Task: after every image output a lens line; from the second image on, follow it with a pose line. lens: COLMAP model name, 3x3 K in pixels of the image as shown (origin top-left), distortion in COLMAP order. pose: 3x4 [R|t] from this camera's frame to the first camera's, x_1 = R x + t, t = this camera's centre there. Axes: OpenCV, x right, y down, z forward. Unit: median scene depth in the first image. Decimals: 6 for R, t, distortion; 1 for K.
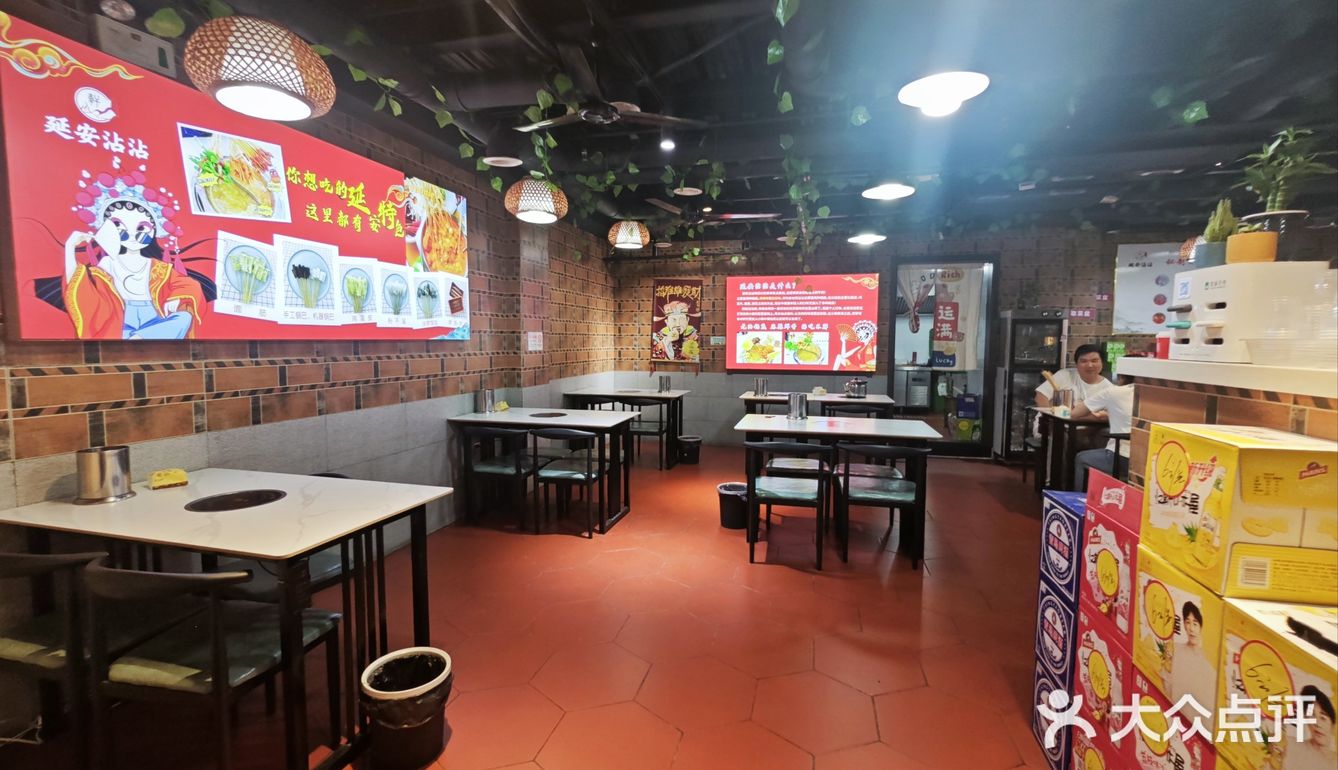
lens RADIAL K [[592.7, 0, 664.2], [0, 592.7, 379.0], [0, 0, 1]] dist [0.000558, 0.001441]
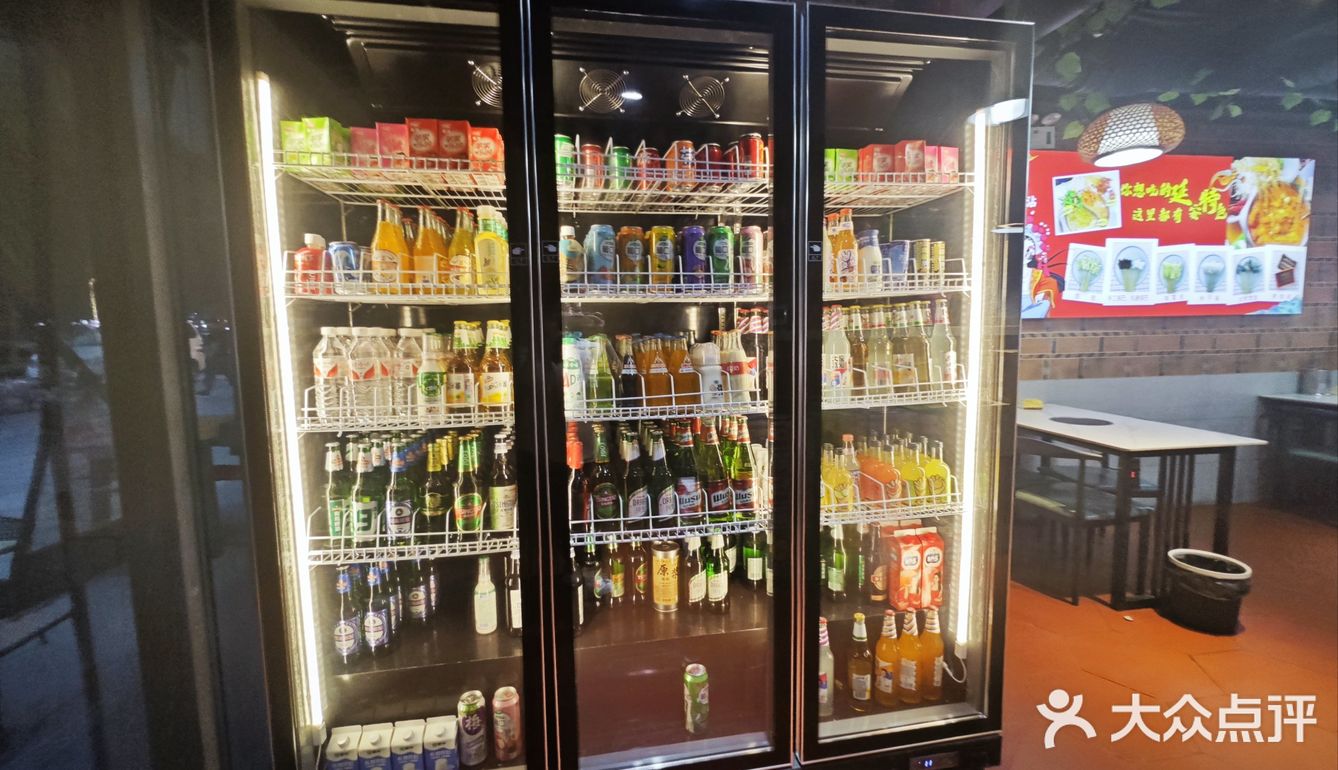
lens RADIAL K [[592.7, 0, 664.2], [0, 592.7, 379.0], [0, 0, 1]] dist [0.000558, 0.001441]
pose [[0.422774, 0.081592, -0.902555, 0.135087], [-0.044408, 0.996607, 0.069293, 0.020987], [0.905147, 0.010785, 0.424963, -0.407731]]
